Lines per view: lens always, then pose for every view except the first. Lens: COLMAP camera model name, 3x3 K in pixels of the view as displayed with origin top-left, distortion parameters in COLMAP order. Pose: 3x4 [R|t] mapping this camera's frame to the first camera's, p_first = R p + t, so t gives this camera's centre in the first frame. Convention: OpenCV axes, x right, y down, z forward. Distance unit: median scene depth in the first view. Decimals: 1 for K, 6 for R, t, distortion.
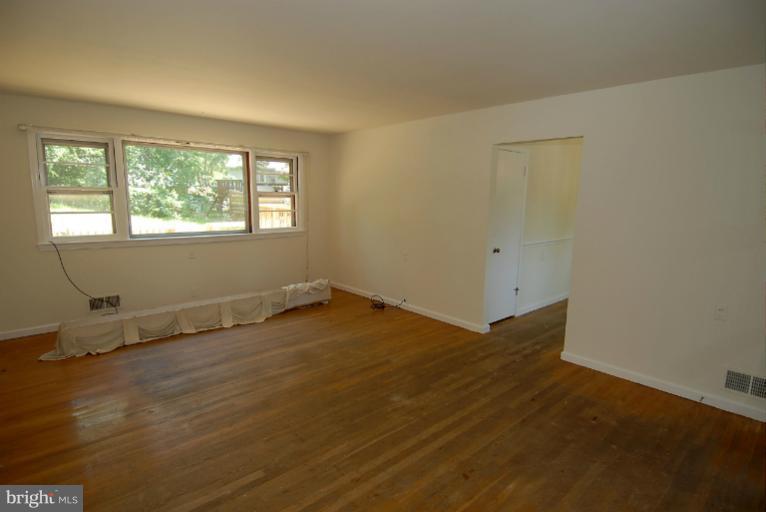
lens RADIAL K [[405.1, 0, 382.0], [0, 405.1, 254.7], [0, 0, 1]] dist [0.013763, -0.001440]
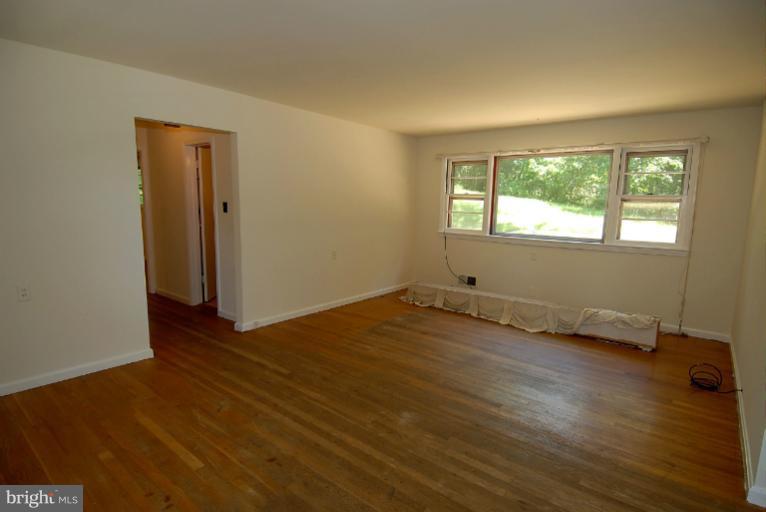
lens RADIAL K [[405.1, 0, 379.5], [0, 405.1, 253.2], [0, 0, 1]] dist [0.013763, -0.001440]
pose [[0.153721, 0.123715, -0.980339, 0.666487], [-0.153616, 0.983060, 0.099971, -0.065858], [0.976100, 0.135229, 0.170121, 0.562067]]
